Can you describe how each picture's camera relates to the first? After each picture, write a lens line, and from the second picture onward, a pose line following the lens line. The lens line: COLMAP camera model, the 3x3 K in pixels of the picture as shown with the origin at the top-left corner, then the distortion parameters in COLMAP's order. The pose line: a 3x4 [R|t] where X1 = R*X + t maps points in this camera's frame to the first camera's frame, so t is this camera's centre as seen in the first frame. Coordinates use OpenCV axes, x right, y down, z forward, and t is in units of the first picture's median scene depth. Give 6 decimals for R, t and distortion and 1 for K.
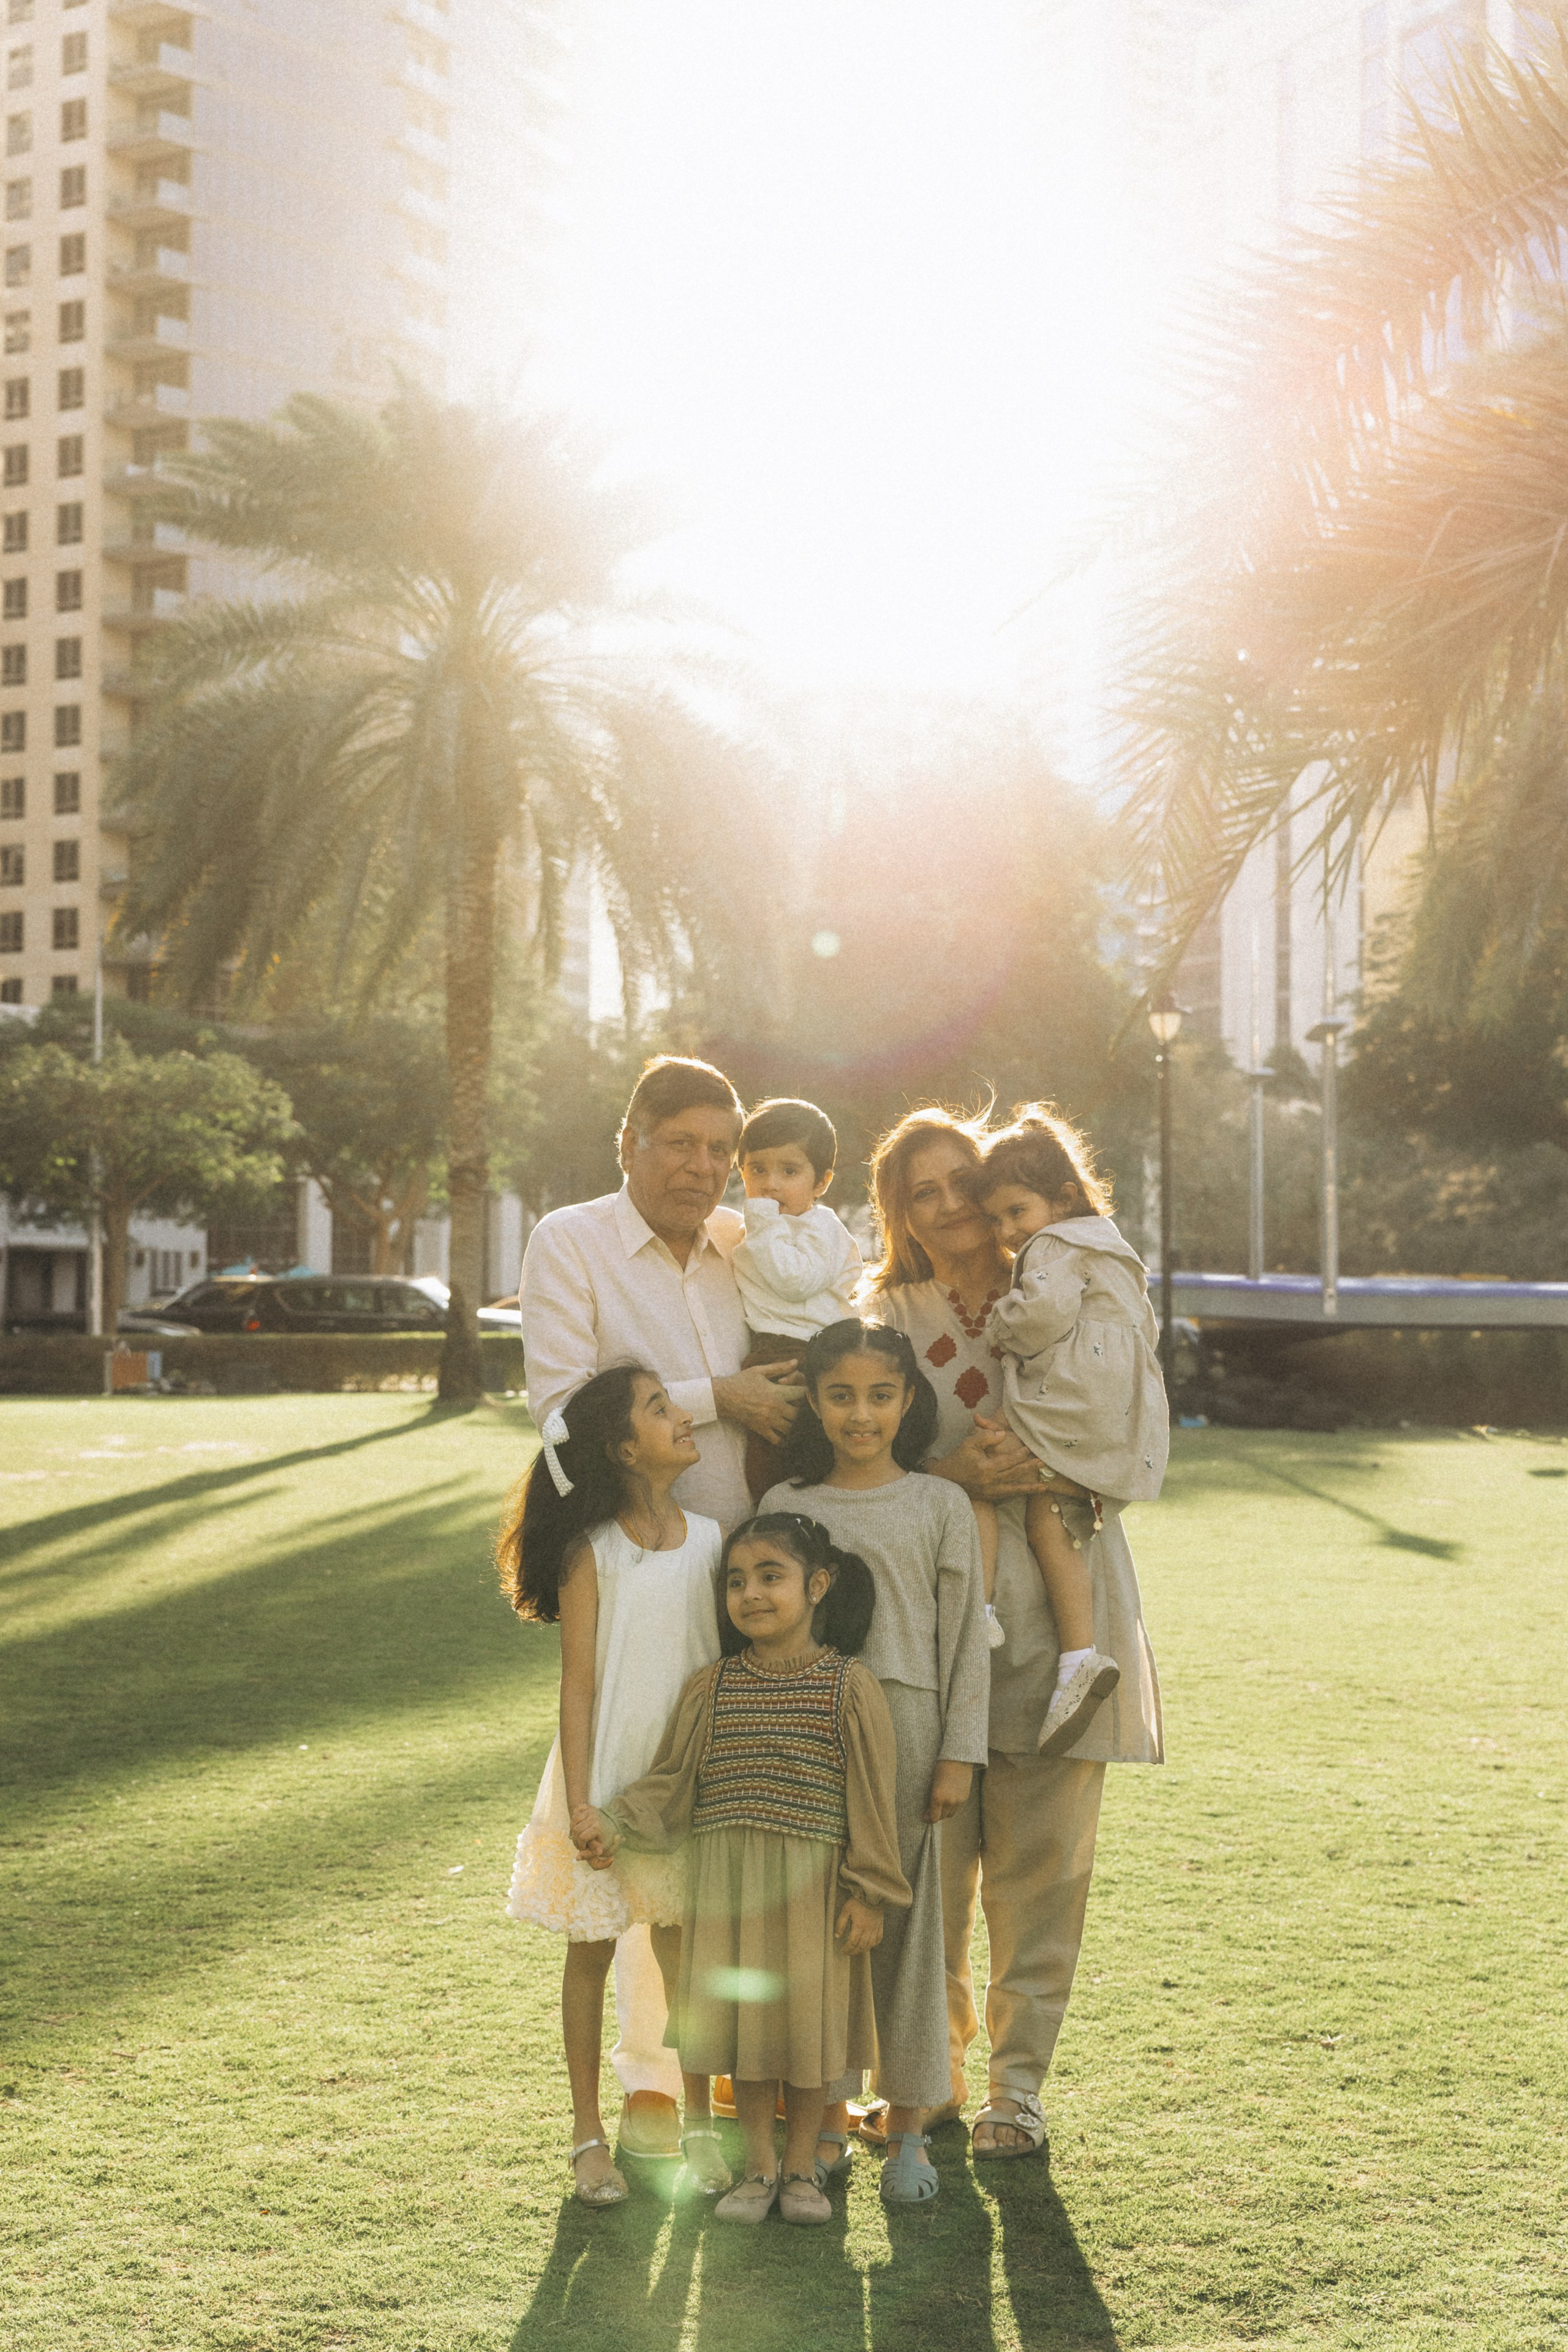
lens RADIAL K [[3434.4, 0, 784.0], [0, 3434.4, 1176.0], [0, 0, 1]] dist [0.007432, -0.049172]
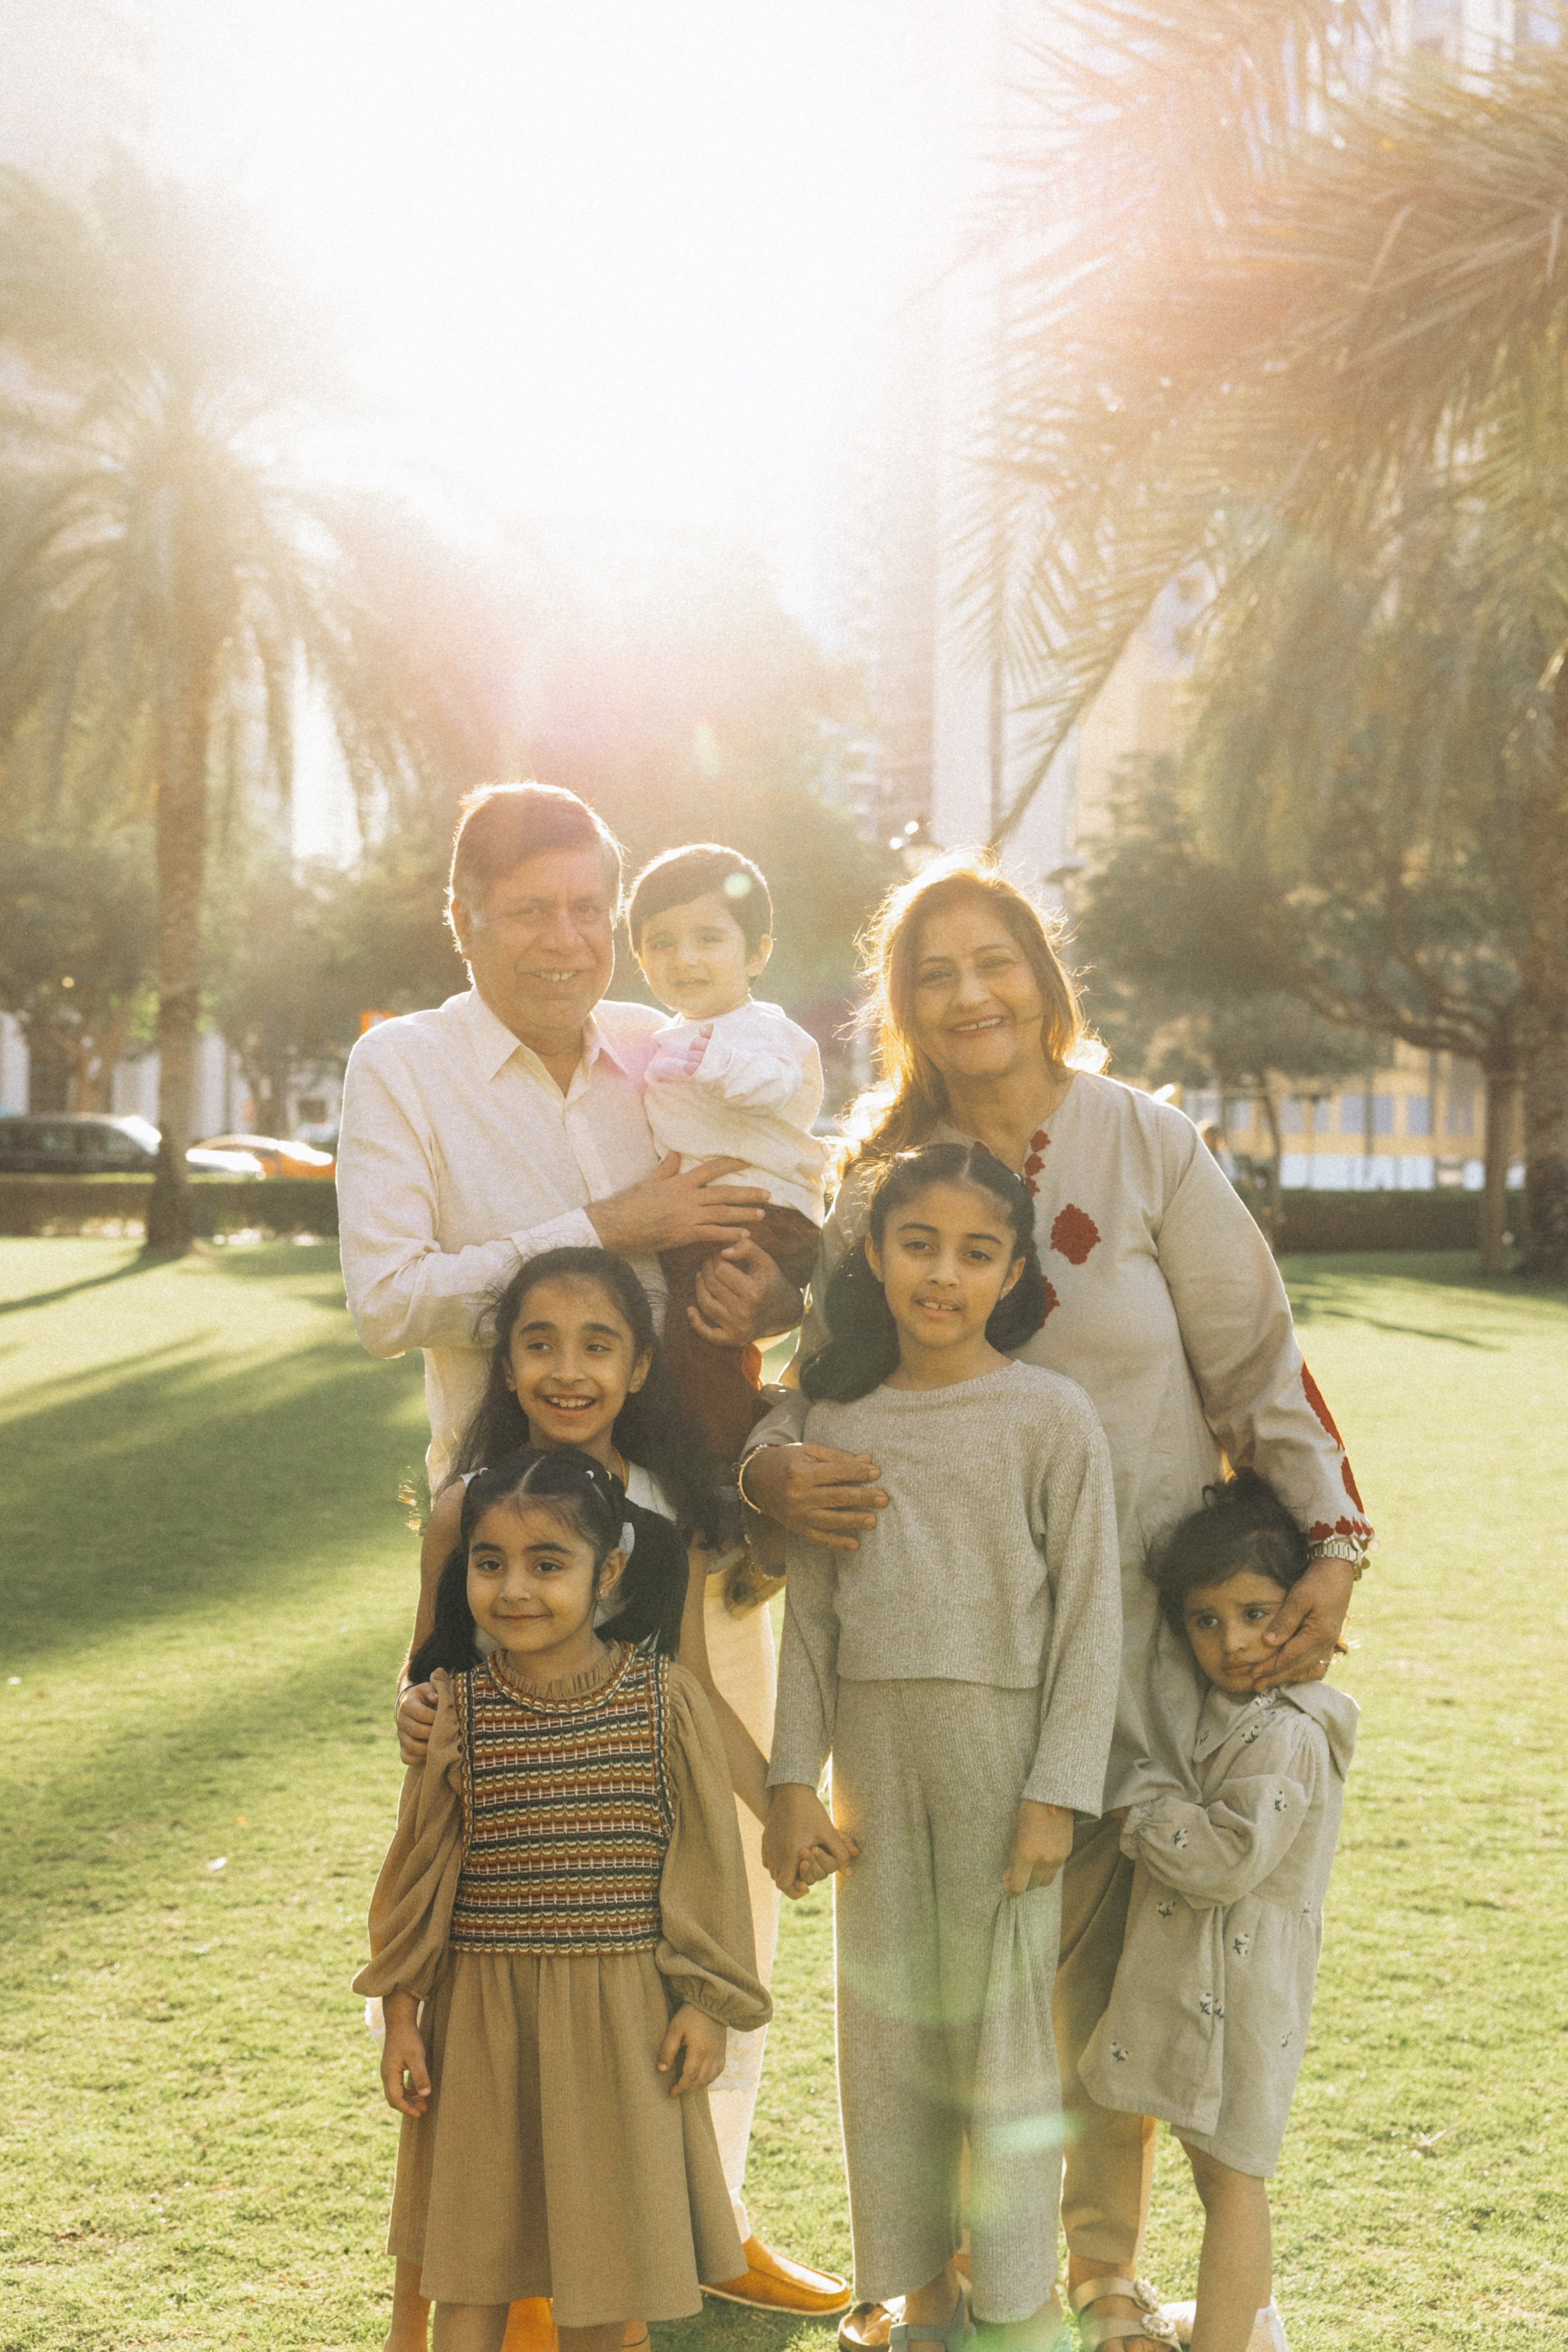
lens RADIAL K [[3434.4, 0, 784.0], [0, 3434.4, 1176.0], [0, 0, 1]] dist [0.007432, -0.049172]
pose [[0.996247, 0.008403, 0.086143, -0.028939], [-0.012256, 0.998943, 0.044296, 0.007035], [-0.085680, -0.045186, 0.995298, 0.176031]]
